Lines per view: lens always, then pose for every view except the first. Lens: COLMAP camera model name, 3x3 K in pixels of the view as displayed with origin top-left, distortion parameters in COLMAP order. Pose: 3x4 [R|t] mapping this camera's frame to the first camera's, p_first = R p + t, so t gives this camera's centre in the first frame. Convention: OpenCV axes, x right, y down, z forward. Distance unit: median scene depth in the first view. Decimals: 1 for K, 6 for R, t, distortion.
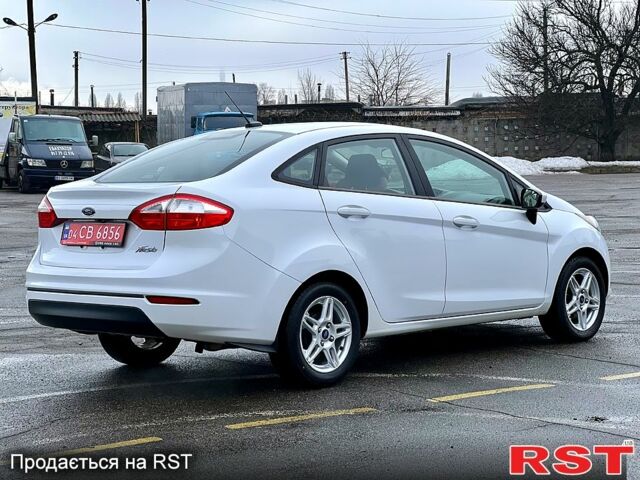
lens RADIAL K [[1345.3, 0, 320.0], [0, 1345.3, 240.0], [0, 0, 1]] dist [0.080598, 0.667599]
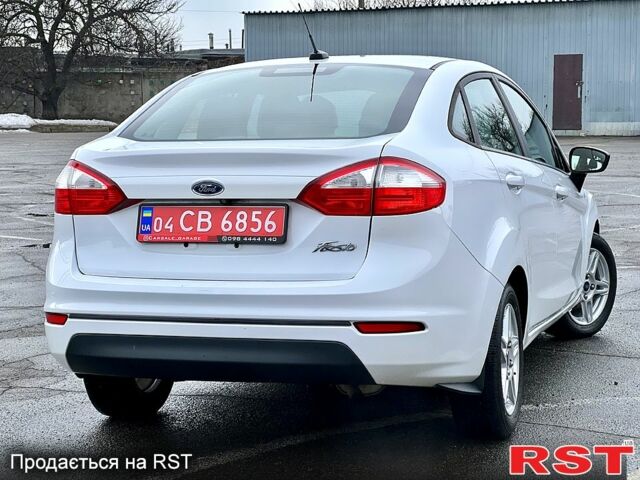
lens RADIAL K [[1345.3, 0, 320.0], [0, 1345.3, 240.0], [0, 0, 1]] dist [0.080598, 0.667599]
pose [[0.892914, -0.033506, 0.448979, -0.395602], [0.020050, 0.999197, 0.034693, -0.017166], [-0.449781, -0.021976, 0.892869, 0.427508]]
